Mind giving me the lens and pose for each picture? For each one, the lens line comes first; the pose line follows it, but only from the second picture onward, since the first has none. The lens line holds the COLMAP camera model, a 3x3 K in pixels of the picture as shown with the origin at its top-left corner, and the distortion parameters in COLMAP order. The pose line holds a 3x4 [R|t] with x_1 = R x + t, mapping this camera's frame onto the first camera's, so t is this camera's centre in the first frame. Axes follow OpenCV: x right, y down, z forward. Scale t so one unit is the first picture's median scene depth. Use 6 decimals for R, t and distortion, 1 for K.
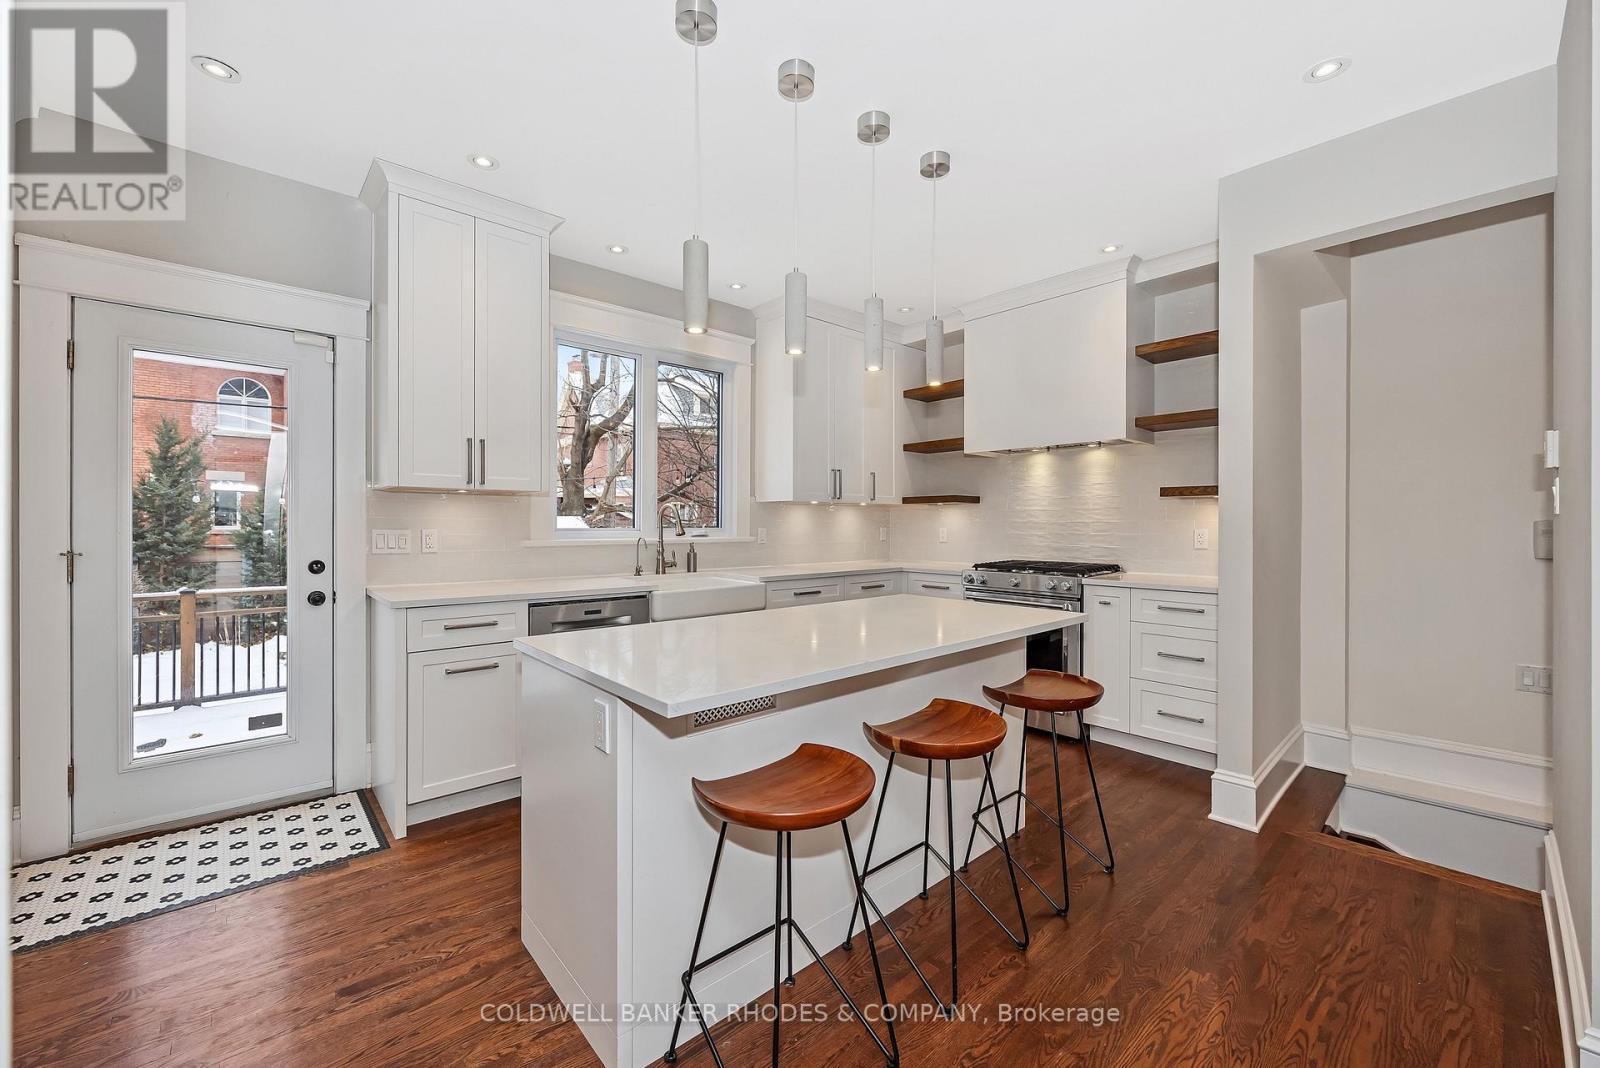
lens RADIAL K [[623.0, 0, 791.5], [0, 623.0, 531.8], [0, 0, 1]] dist [0.000670, 0.000026]
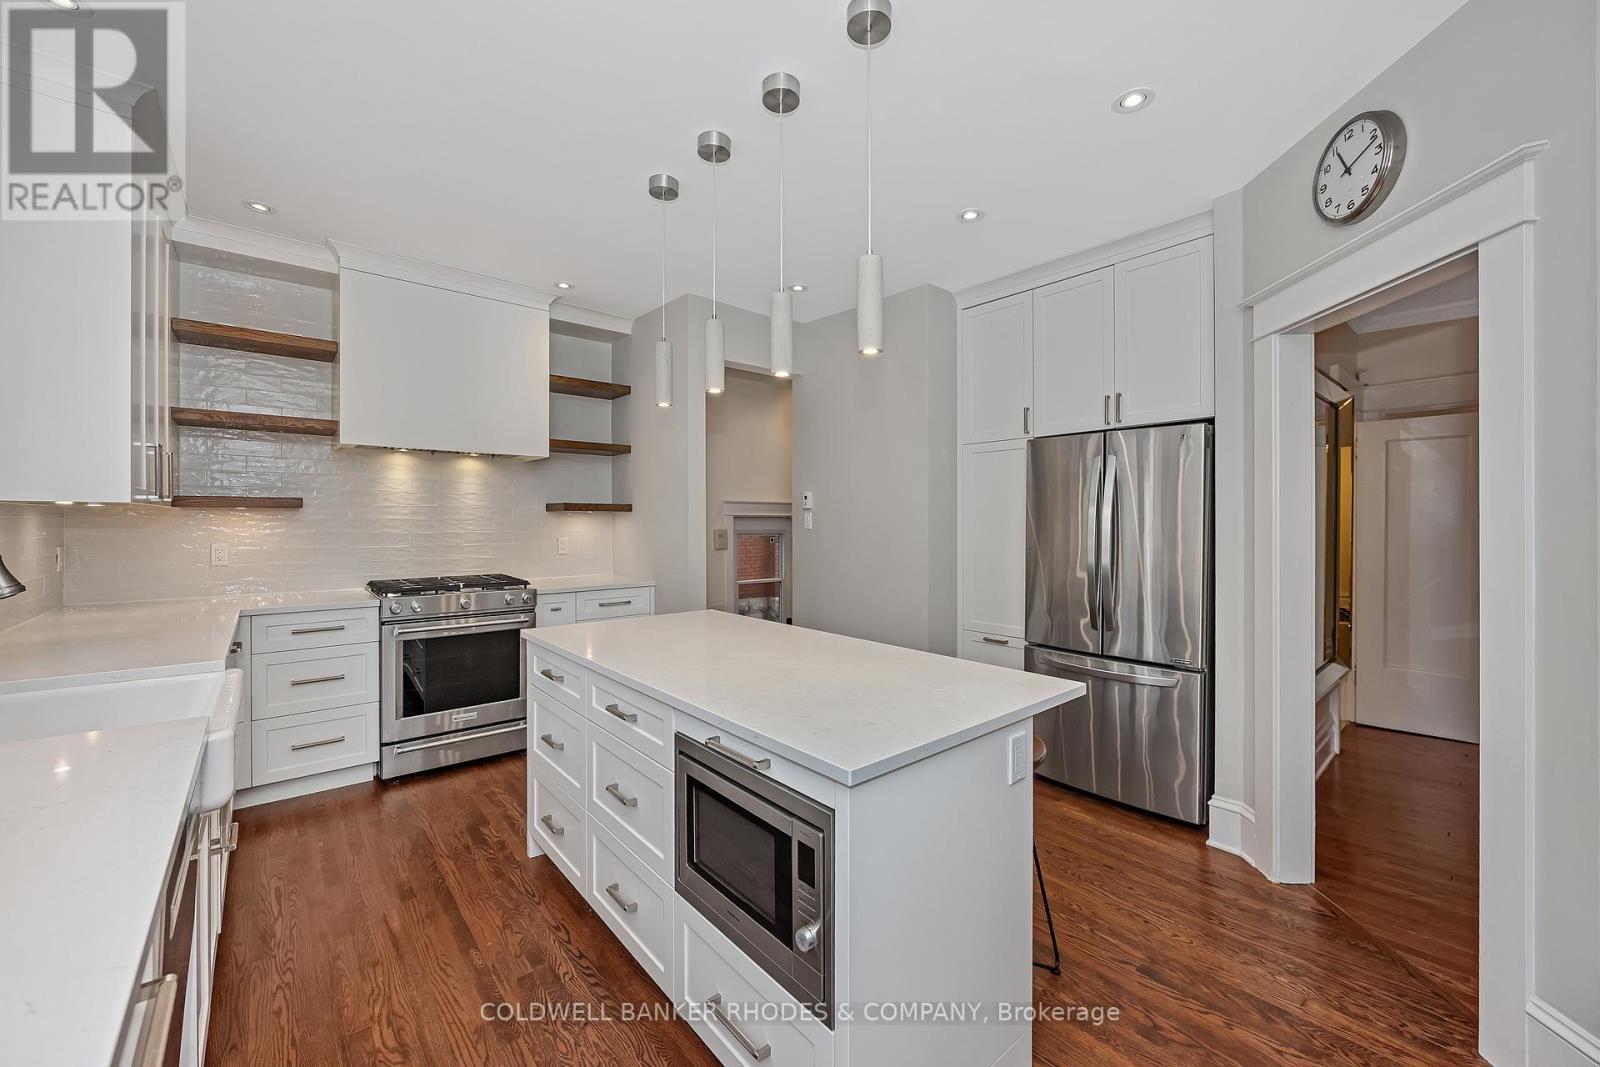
lens RADIAL K [[623.0, 0, 806.8], [0, 623.0, 526.9], [0, 0, 1]] dist [0.000670, 0.000026]
pose [[0.010308, -0.001442, 0.999946, -0.452958], [0.015339, 0.999882, 0.001284, -0.017832], [-0.999829, 0.015325, 0.010329, 0.438978]]
